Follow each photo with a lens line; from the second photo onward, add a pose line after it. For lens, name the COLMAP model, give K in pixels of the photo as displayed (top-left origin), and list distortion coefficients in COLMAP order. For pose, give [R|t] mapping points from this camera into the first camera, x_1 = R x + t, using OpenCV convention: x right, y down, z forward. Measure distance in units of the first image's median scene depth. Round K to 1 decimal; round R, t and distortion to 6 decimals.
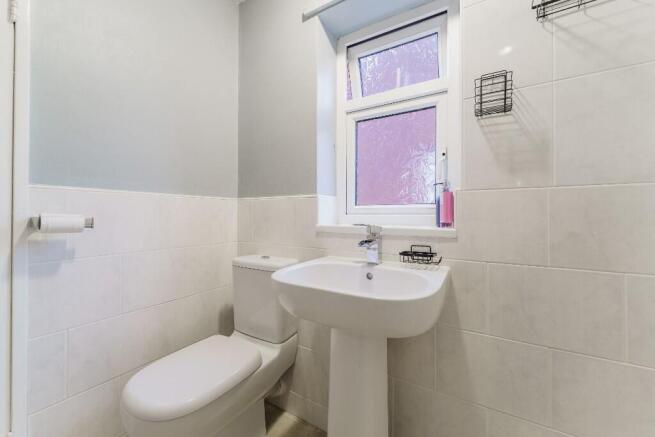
lens RADIAL K [[267.4, 0, 327.5], [0, 267.4, 215.1], [0, 0, 1]] dist [-0.000002, -0.000228]
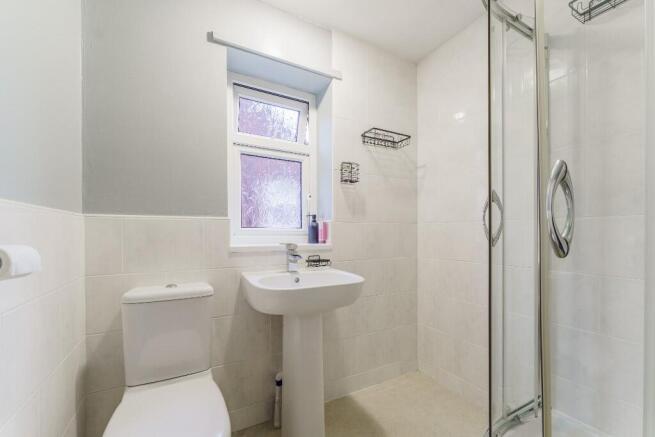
lens RADIAL K [[267.4, 0, 330.3], [0, 267.4, 233.7], [0, 0, 1]] dist [-0.000002, -0.000228]
pose [[0.489470, -0.006503, 0.871996, -0.798960], [-0.002327, 0.999959, 0.008763, -0.023266], [-0.872017, -0.006318, 0.489435, 0.128491]]
